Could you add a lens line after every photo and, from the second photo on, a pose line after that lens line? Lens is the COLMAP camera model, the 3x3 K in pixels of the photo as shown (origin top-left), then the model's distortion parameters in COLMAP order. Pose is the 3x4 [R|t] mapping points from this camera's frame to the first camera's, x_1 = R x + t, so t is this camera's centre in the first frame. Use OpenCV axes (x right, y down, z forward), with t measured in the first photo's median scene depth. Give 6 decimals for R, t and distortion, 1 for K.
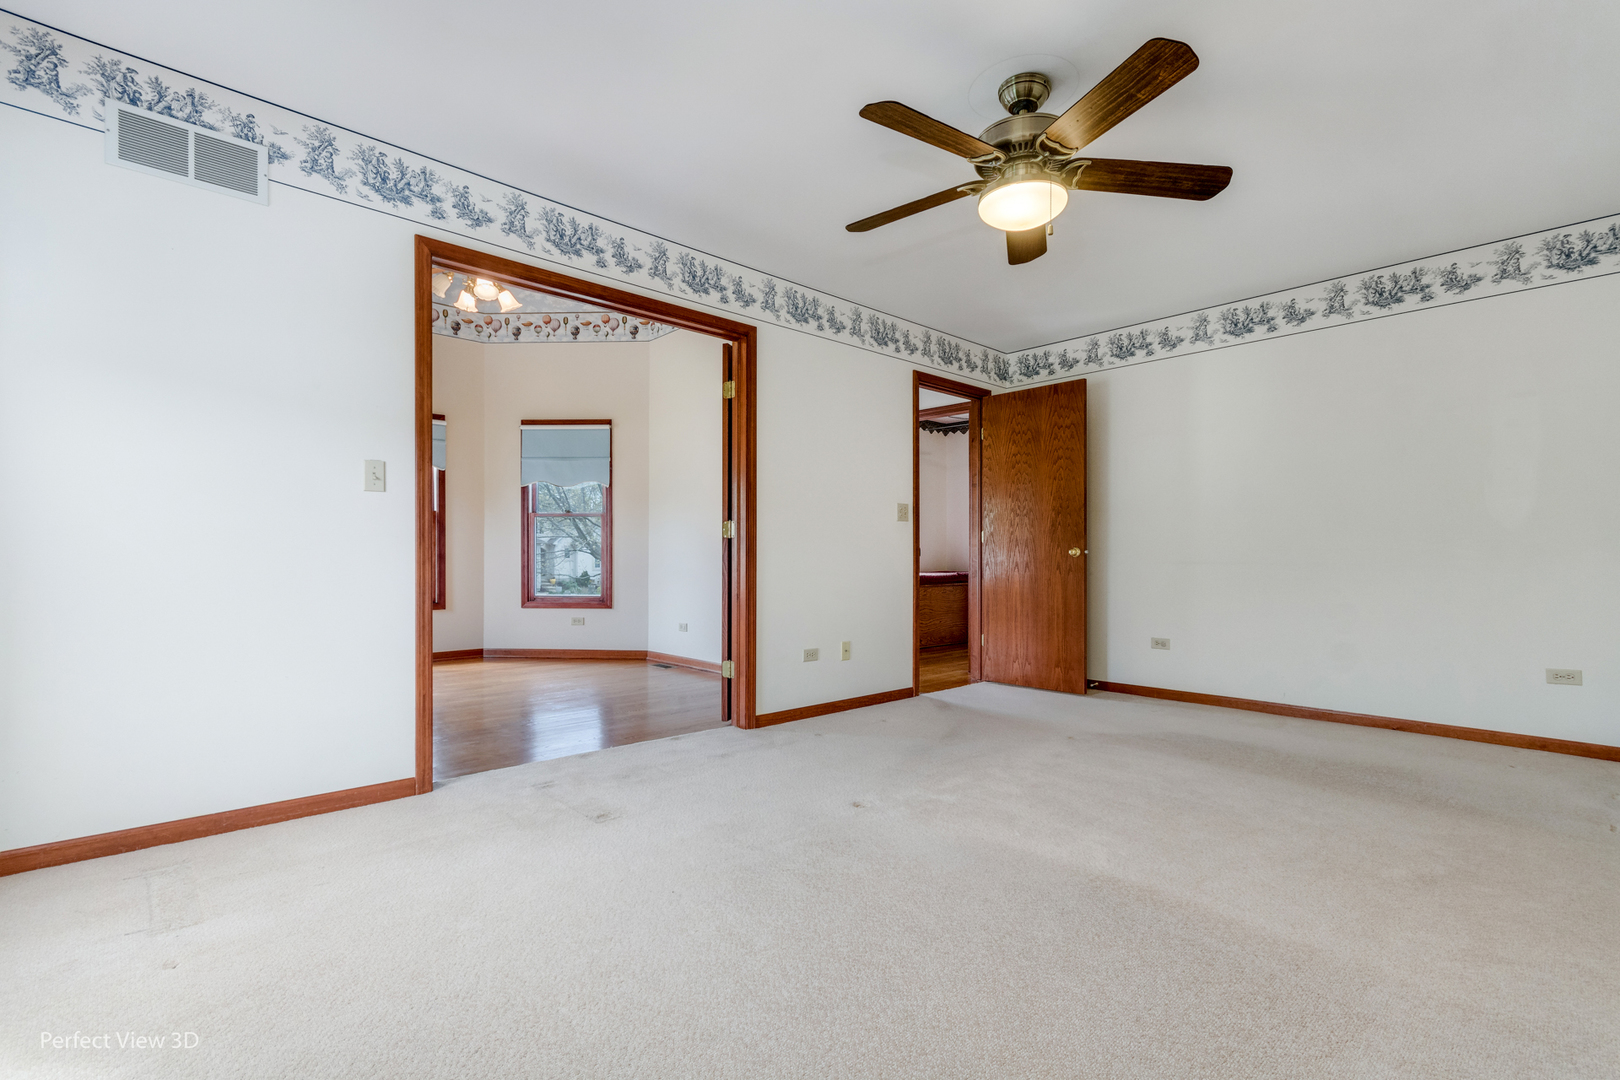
lens RADIAL K [[746.7, 0, 804.6], [0, 746.7, 557.8], [0, 0, 1]] dist [-0.000663, -0.000017]
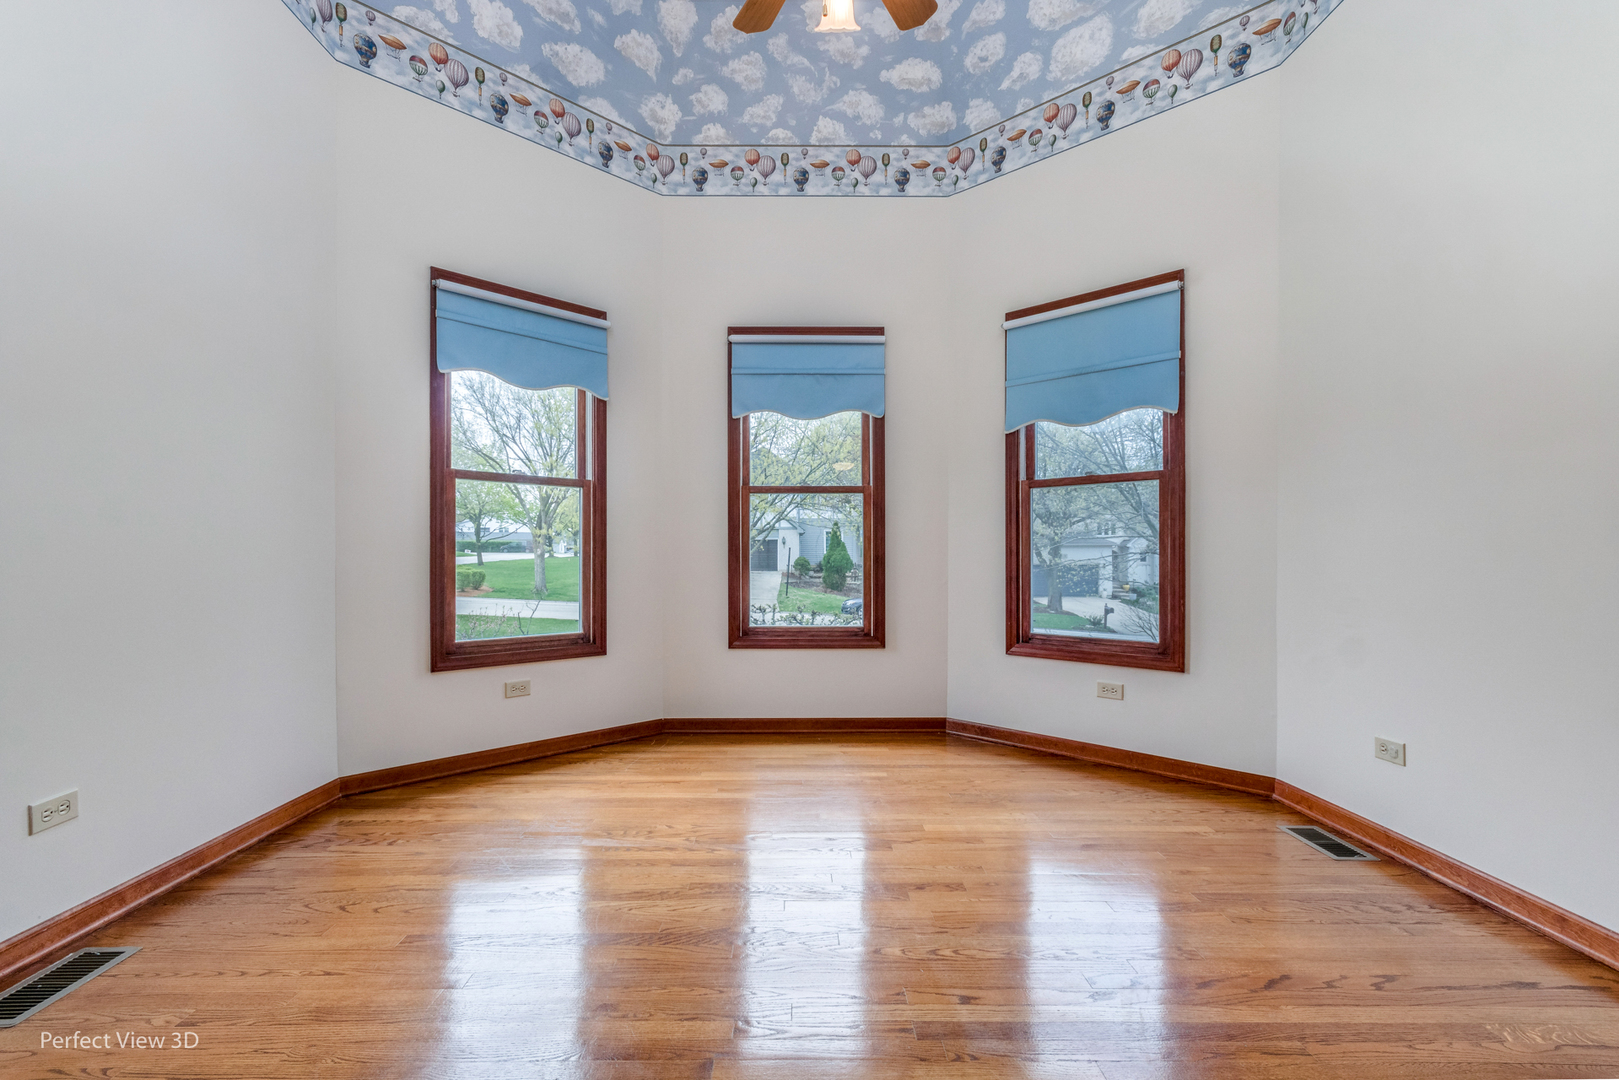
lens RADIAL K [[746.2, 0, 803.1], [0, 746.2, 557.6], [0, 0, 1]] dist [-0.000663, -0.000017]
pose [[0.737306, -0.002510, -0.675555, -0.080481], [-0.000619, 0.999990, -0.004391, -0.000915], [0.675559, 0.003656, 0.737297, 0.334894]]
